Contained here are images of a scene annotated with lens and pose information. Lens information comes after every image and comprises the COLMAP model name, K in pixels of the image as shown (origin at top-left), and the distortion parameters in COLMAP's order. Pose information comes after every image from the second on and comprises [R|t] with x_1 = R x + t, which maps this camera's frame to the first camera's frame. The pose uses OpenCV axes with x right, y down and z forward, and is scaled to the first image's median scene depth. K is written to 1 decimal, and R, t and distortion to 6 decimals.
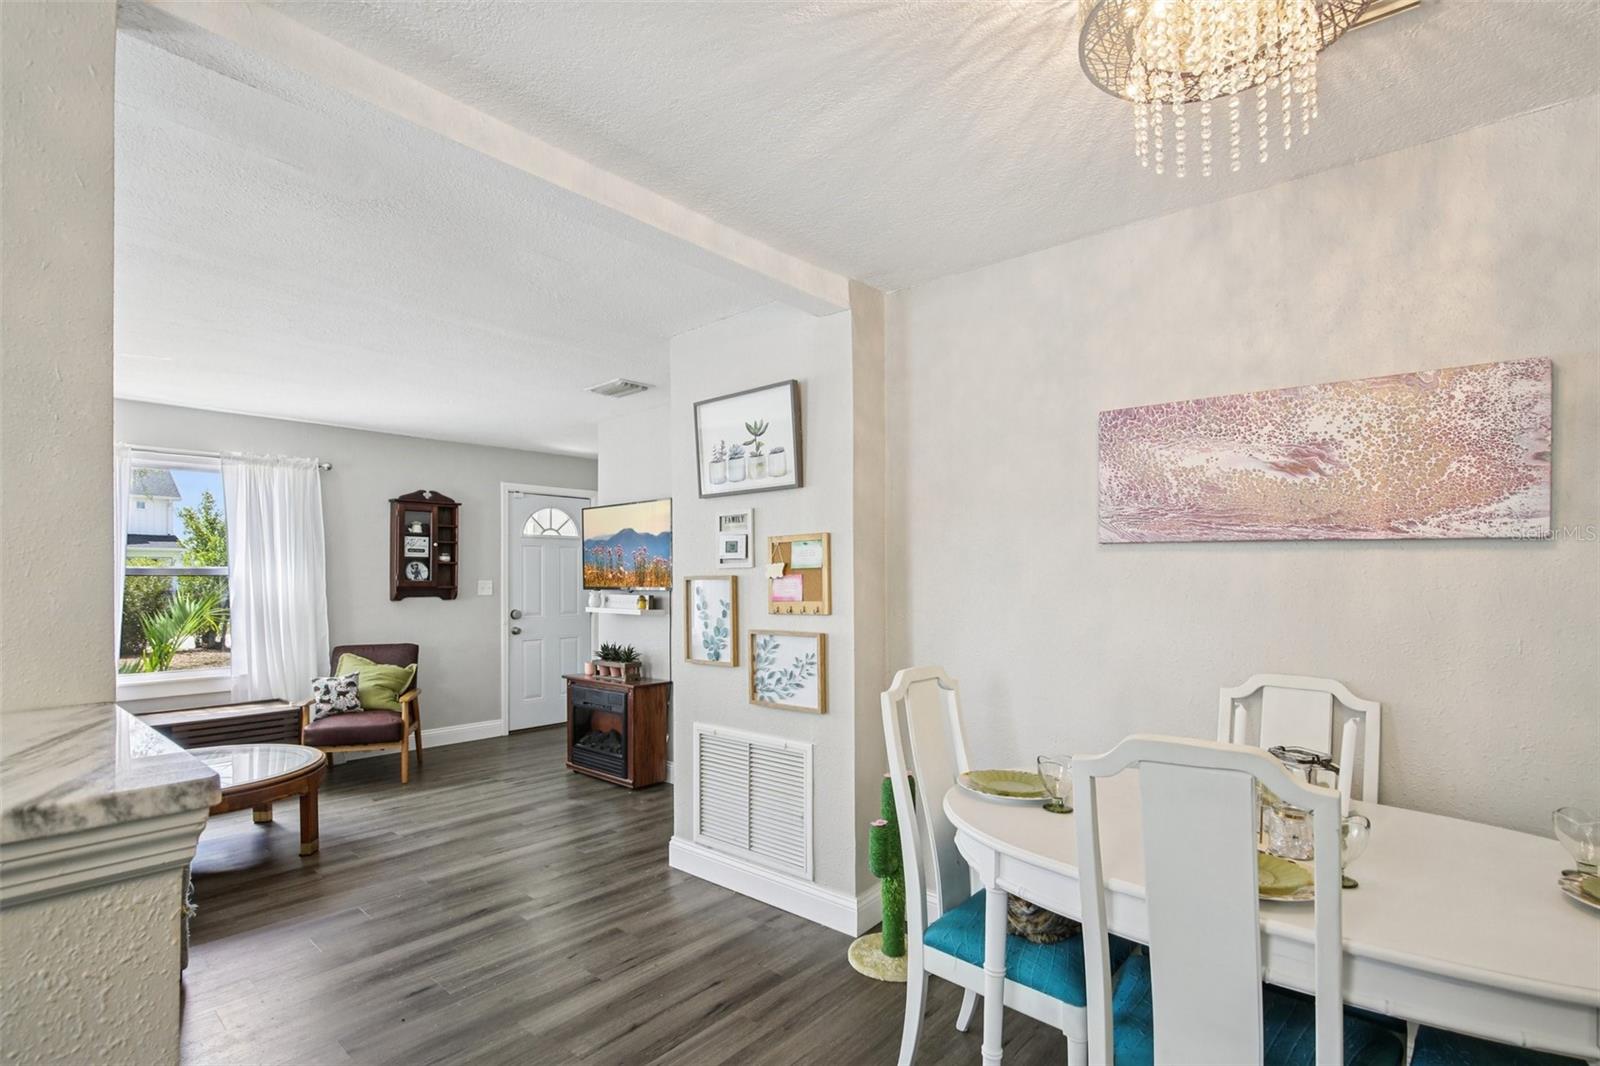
lens RADIAL K [[747.4, 0, 778.6], [0, 747.4, 571.7], [0, 0, 1]] dist [-0.027682, 0.004425]
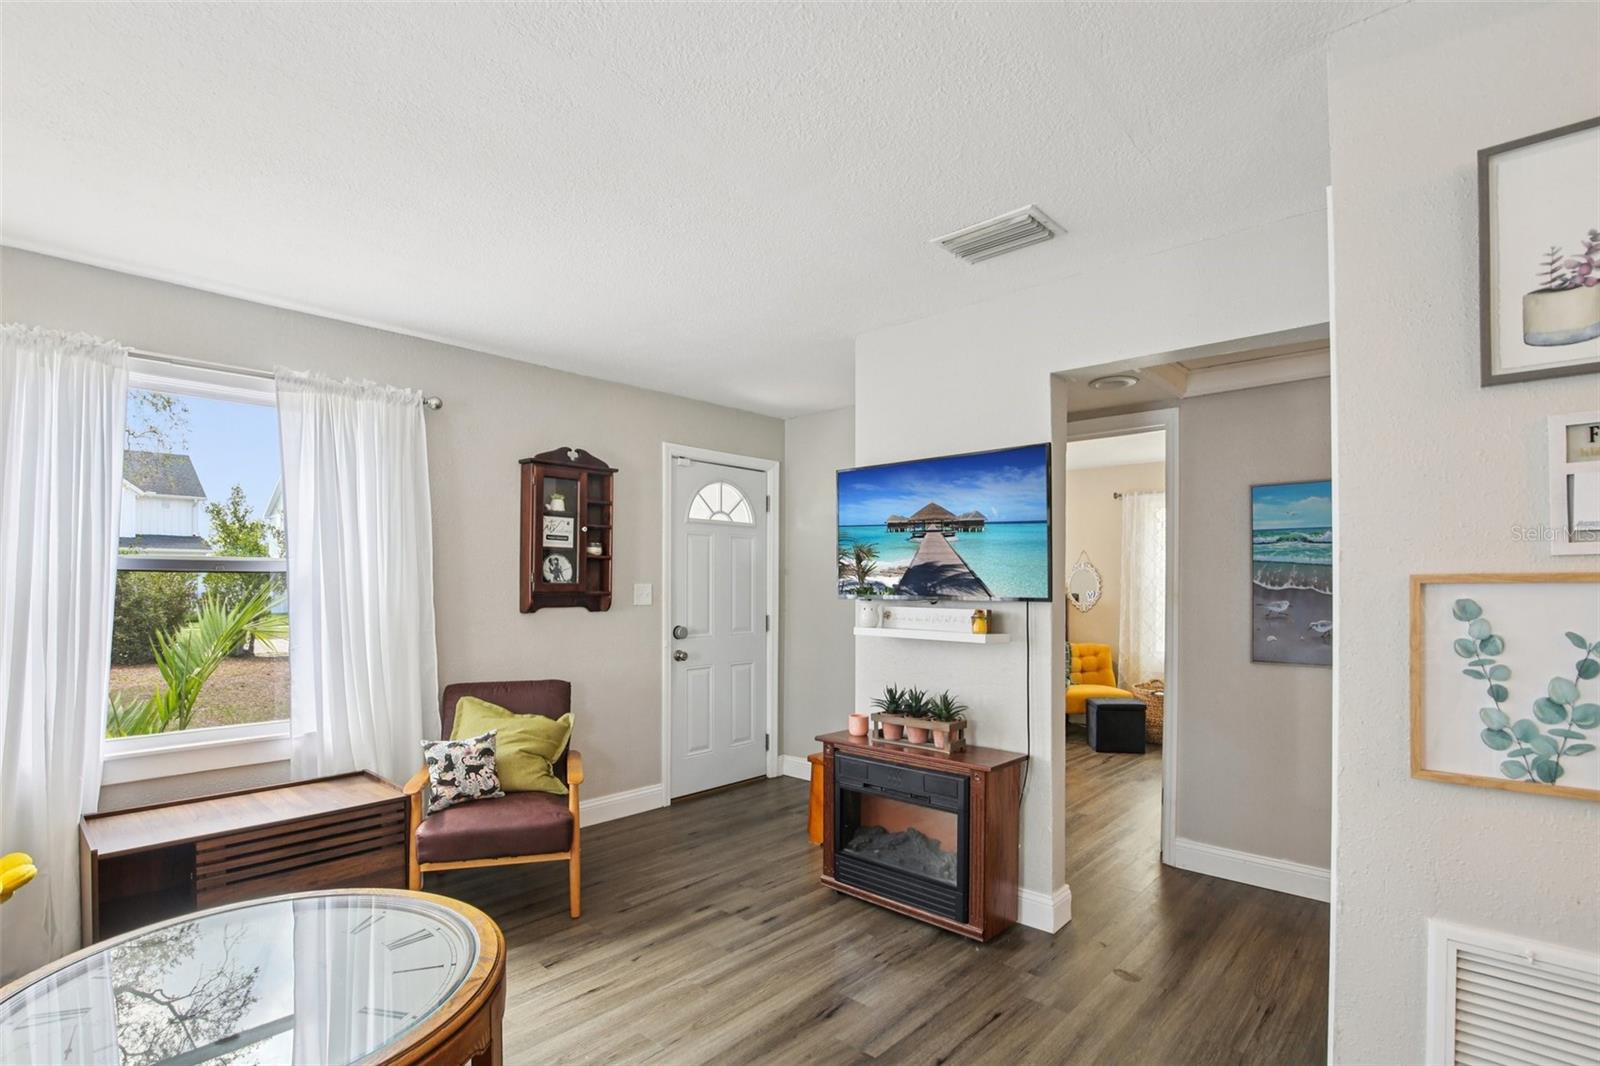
lens RADIAL K [[747.4, 0, 775.0], [0, 747.4, 581.3], [0, 0, 1]] dist [-0.027682, 0.004425]
pose [[0.999669, 0.006336, -0.024930, -0.310988], [-0.006214, 0.999968, 0.004963, 0.006728], [0.024961, -0.004807, 0.999677, 0.378634]]
